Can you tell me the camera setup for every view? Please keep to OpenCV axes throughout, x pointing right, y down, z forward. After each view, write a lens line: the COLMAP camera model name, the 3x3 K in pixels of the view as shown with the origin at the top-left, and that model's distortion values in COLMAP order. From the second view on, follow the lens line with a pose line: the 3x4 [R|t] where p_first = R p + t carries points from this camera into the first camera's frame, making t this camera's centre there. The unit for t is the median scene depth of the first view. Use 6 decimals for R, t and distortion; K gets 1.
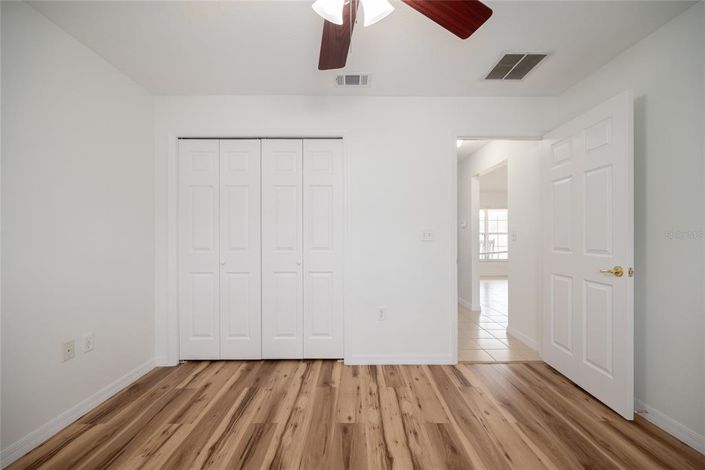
lens RADIAL K [[283.0, 0, 355.2], [0, 283.0, 237.5], [0, 0, 1]] dist [-0.001067, 0.000695]
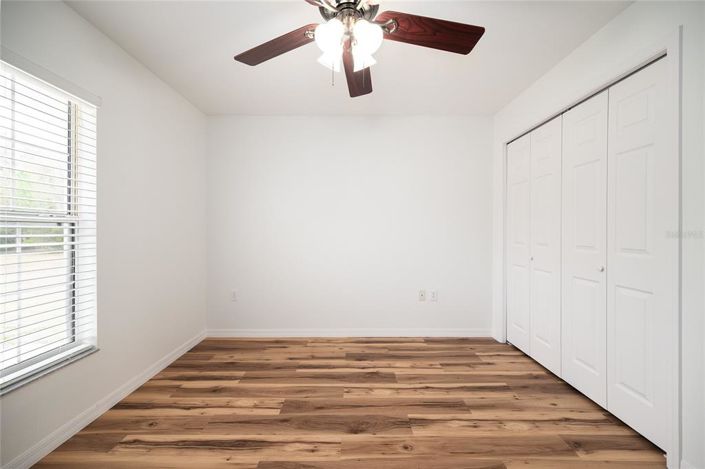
lens RADIAL K [[281.0, 0, 349.0], [0, 281.0, 229.7], [0, 0, 1]] dist [-0.002594, 0.000856]
pose [[-0.023975, -0.001038, -0.999712, 0.646273], [-0.004326, 0.999990, -0.000934, -0.006763], [0.999703, 0.004303, -0.023979, 0.495421]]
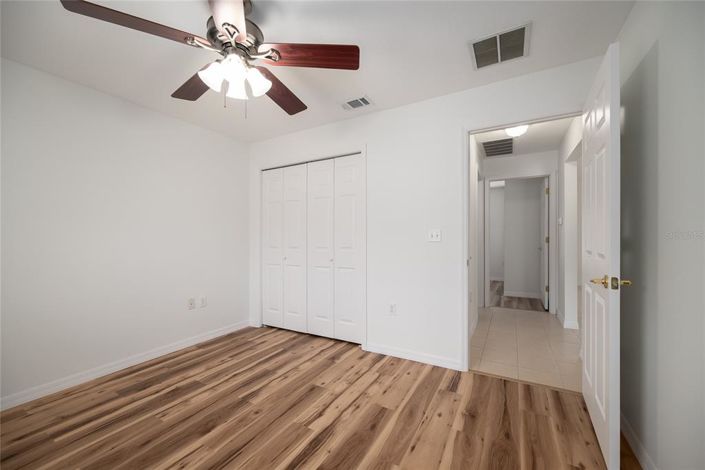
lens RADIAL K [[283.0, 0, 357.8], [0, 283.0, 237.8], [0, 0, 1]] dist [-0.001067, 0.000695]
pose [[0.865628, -0.005029, -0.500663, 0.655241], [0.004731, 0.999987, -0.001865, -0.002852], [0.500666, -0.000754, 0.865640, -0.005886]]
